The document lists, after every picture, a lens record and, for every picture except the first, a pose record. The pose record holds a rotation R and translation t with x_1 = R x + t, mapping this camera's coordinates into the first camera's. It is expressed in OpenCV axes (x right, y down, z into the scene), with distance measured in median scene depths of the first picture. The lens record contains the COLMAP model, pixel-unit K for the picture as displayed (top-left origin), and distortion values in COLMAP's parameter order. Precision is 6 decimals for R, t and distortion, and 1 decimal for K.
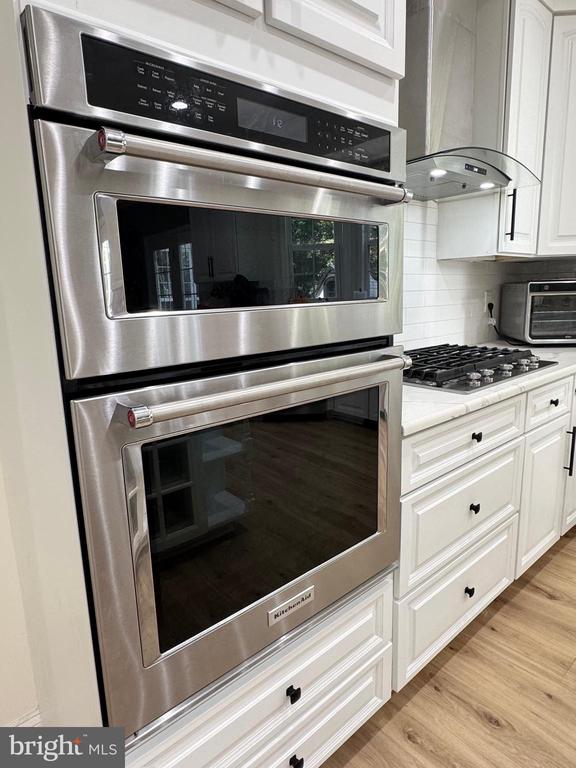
lens RADIAL K [[467.4, 0, 287.4], [0, 467.4, 384.1], [0, 0, 1]] dist [0.002928, 0.000488]
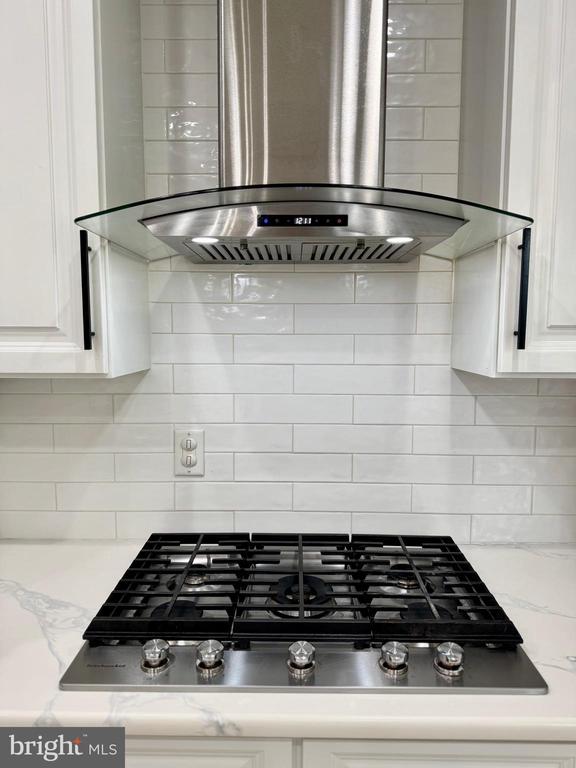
lens RADIAL K [[546.4, 0, 288.0], [0, 546.4, 384.2], [0, 0, 1]] dist [0.000093, -0.000123]
pose [[0.739417, 0.097545, -0.666144, 0.657717], [-0.153056, 0.987895, -0.025232, -0.230265], [0.655619, 0.120614, 0.745396, 0.493640]]
